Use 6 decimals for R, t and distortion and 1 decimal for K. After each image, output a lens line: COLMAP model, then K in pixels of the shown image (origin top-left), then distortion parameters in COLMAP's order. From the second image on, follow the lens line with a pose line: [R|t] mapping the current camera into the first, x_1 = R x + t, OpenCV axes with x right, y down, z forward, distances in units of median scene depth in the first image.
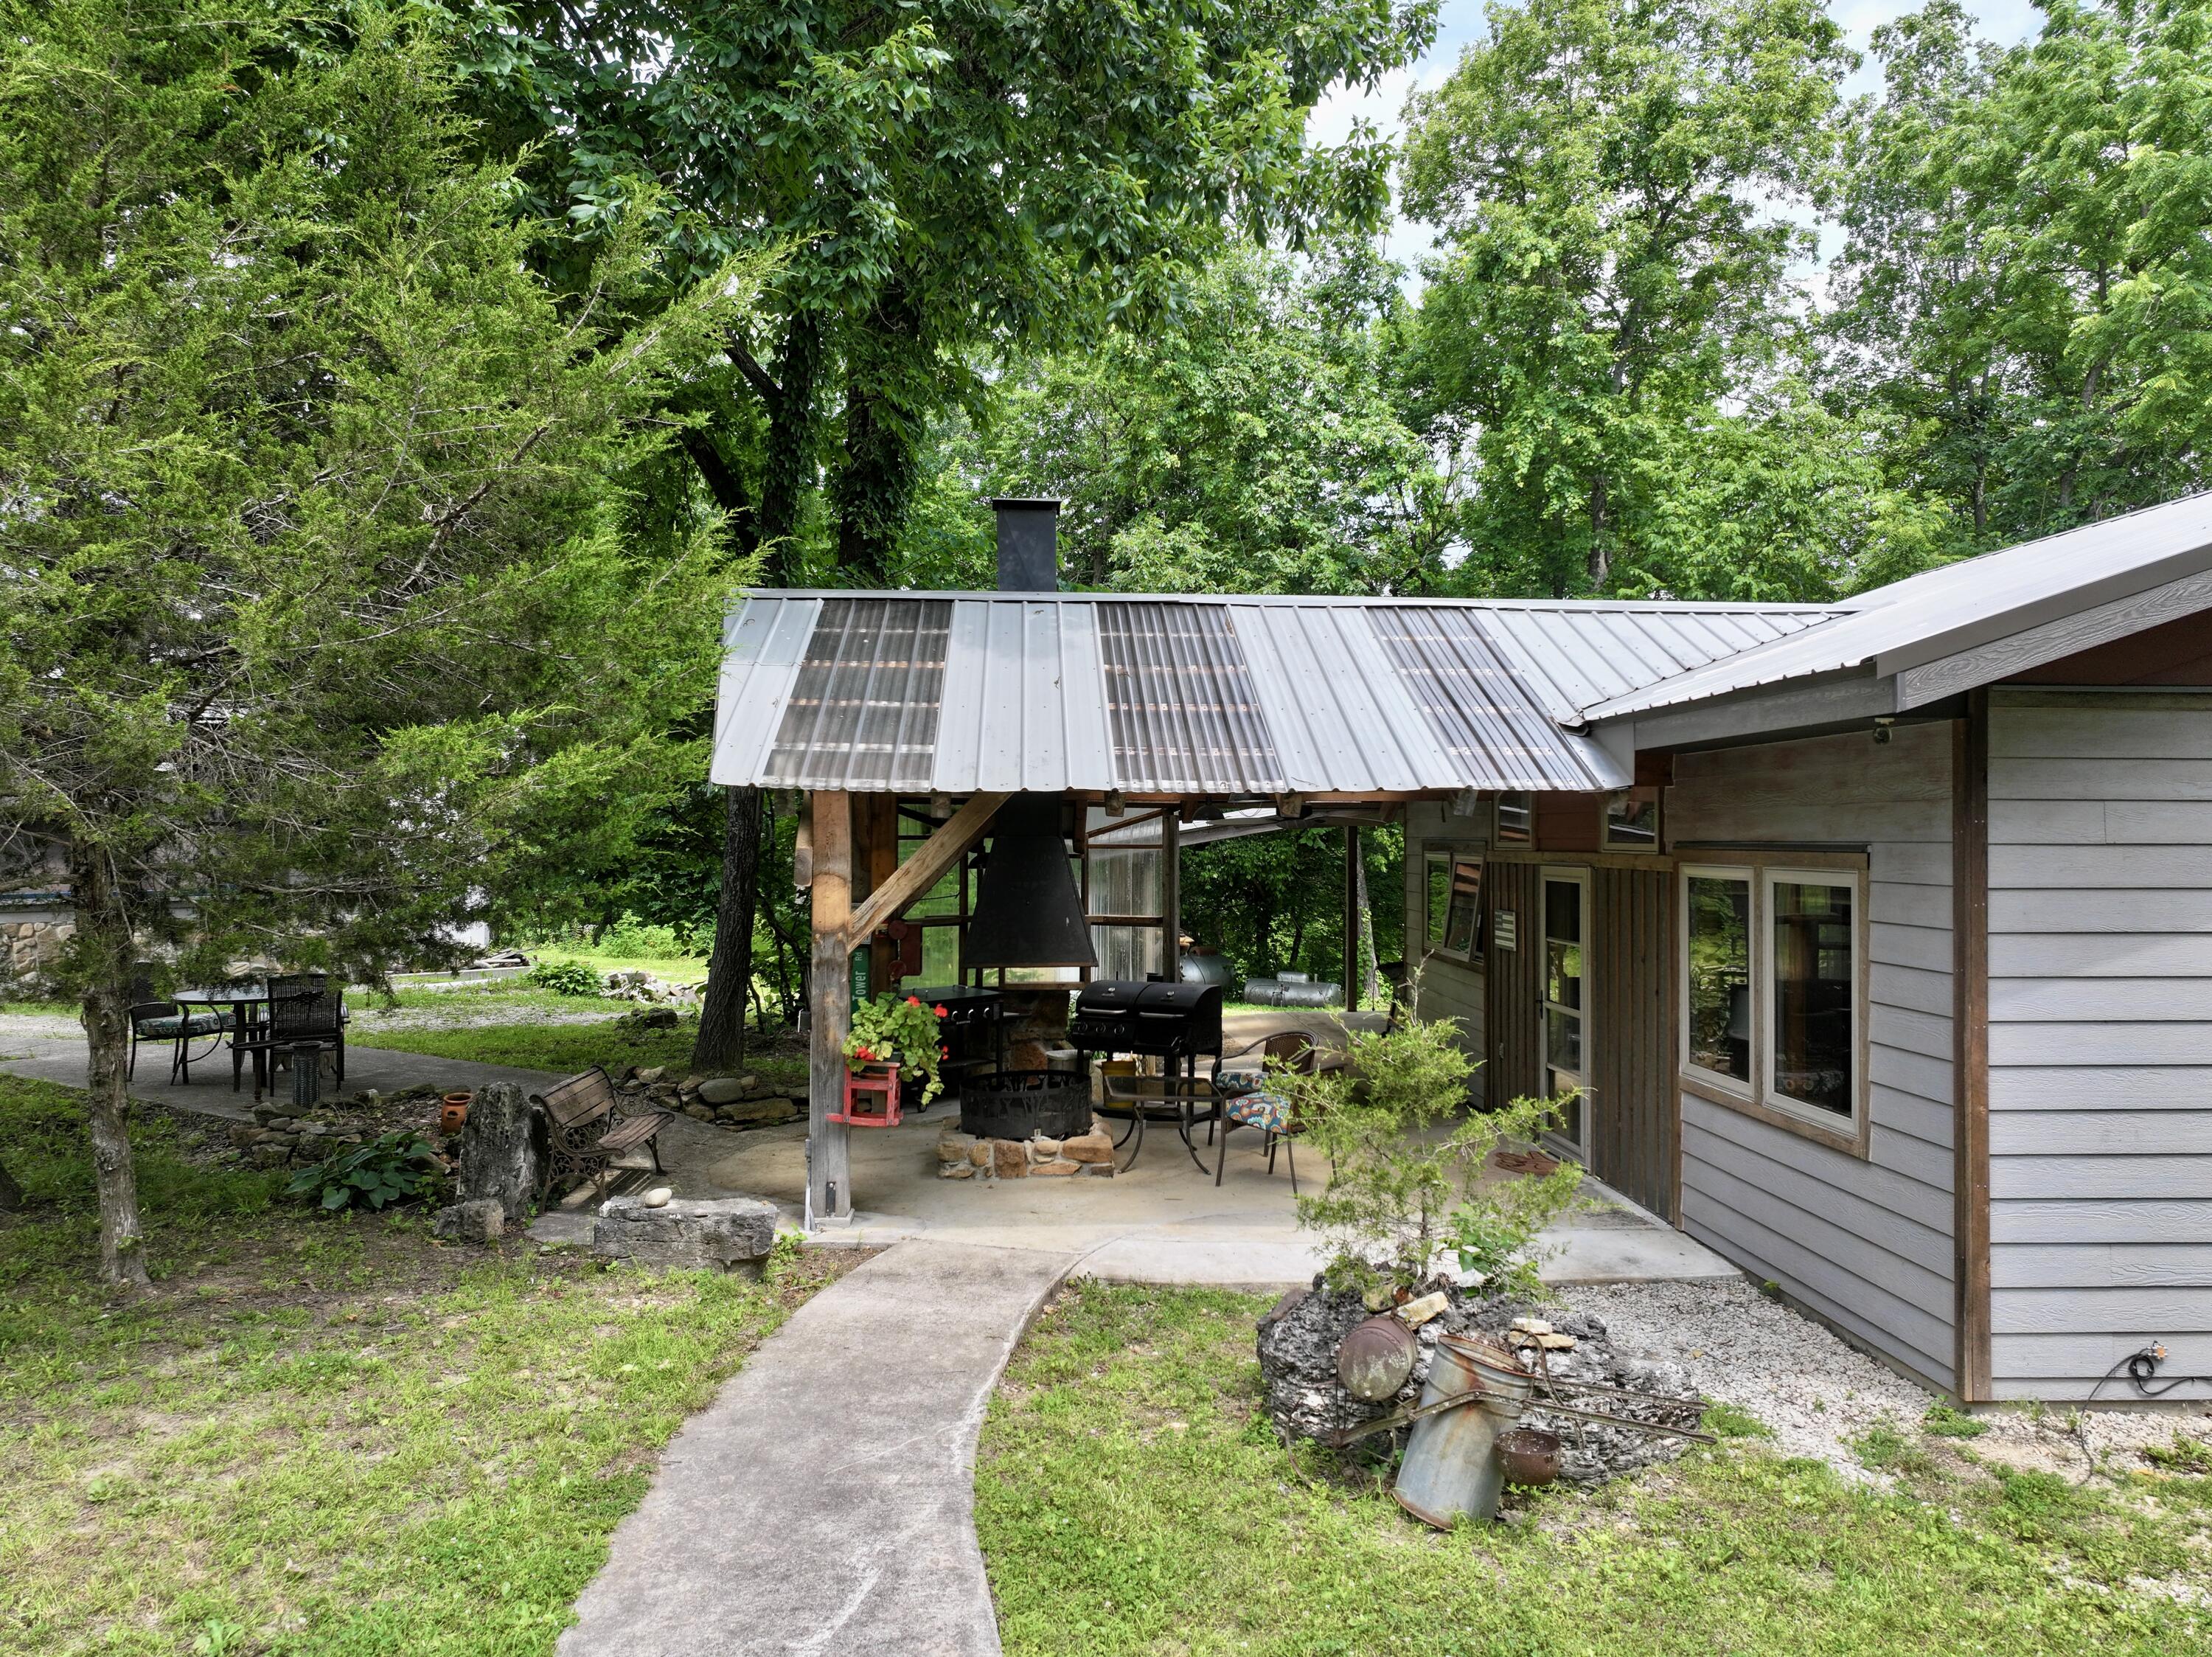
lens RADIAL K [[1542.4, 0, 1115.2], [0, 1542.4, 824.4], [0, 0, 1]] dist [0.001490, 0.006610]
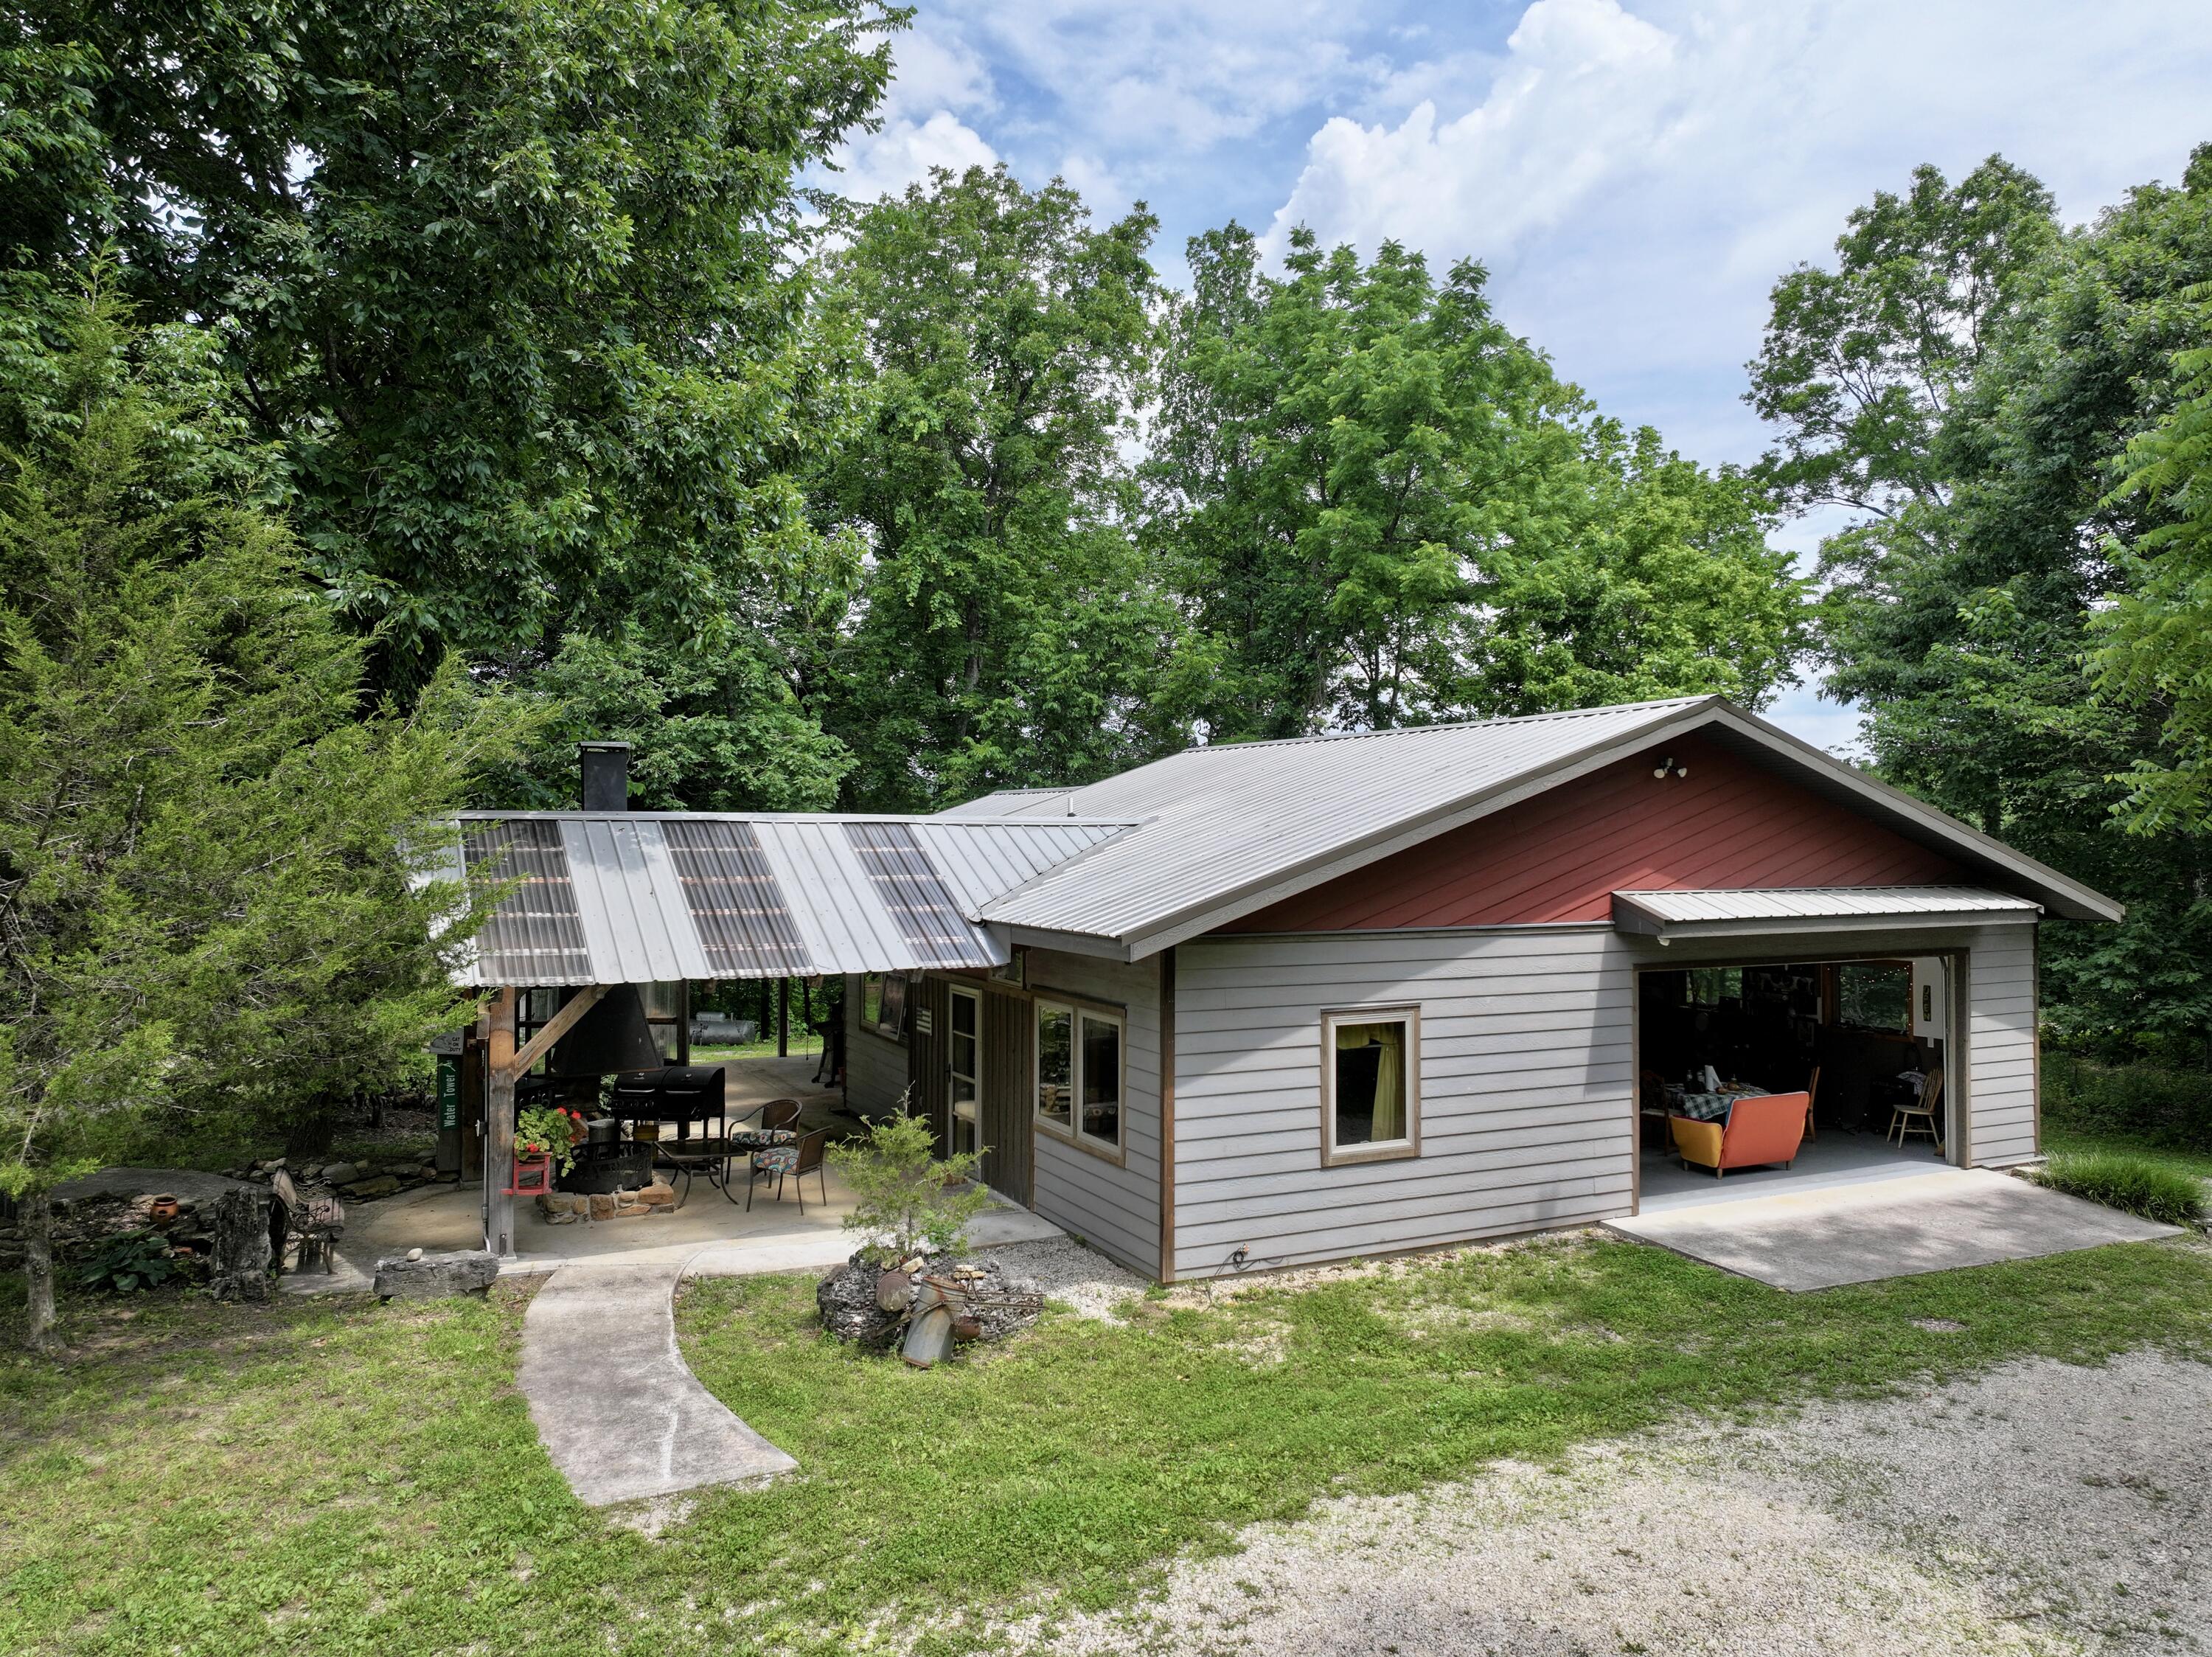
lens RADIAL K [[1542.4, 0, 1115.2], [0, 1542.4, 824.4], [0, 0, 1]] dist [0.001490, 0.006610]
pose [[0.919659, 0.003810, 0.392699, -0.316760], [-0.003968, 0.999992, -0.000409, -0.235755], [-0.392698, -0.001182, 0.919667, -0.859346]]
